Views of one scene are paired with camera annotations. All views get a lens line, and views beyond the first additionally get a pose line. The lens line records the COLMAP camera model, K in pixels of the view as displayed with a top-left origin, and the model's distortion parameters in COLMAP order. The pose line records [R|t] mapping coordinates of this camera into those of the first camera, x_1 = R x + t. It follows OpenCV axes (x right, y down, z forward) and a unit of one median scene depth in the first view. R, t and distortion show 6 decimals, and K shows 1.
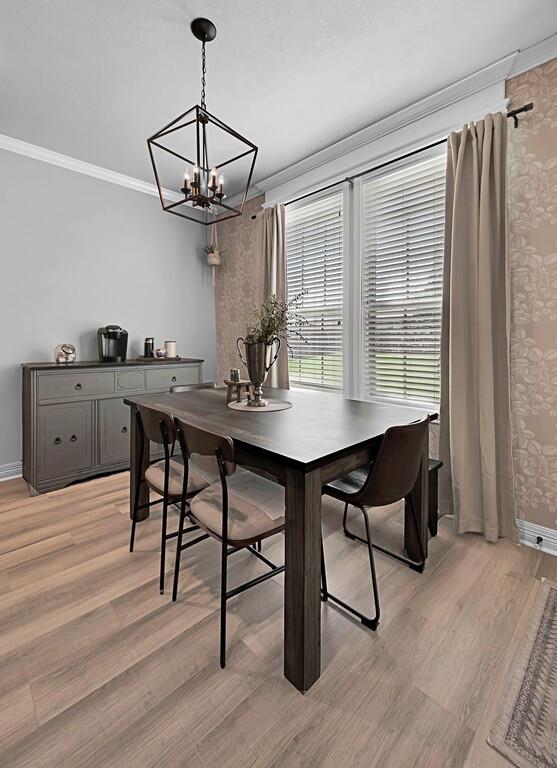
lens RADIAL K [[336.4, 0, 279.6], [0, 336.4, 339.3], [0, 0, 1]] dist [0.000250, 0.000096]
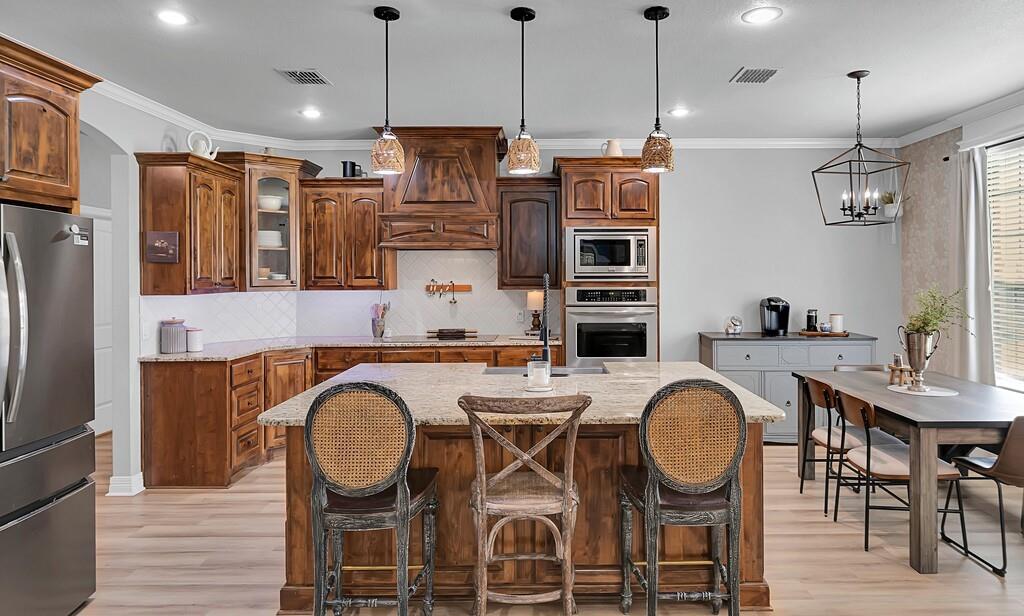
lens RADIAL K [[620.4, 0, 546.8], [0, 620.4, 272.9], [0, 0, 1]] dist [-0.001689, 0.000181]
pose [[0.721227, -0.007131, -0.692662, 0.380087], [0.006399, 0.999973, -0.003632, -0.149979], [0.692670, -0.001813, 0.721253, -1.041253]]
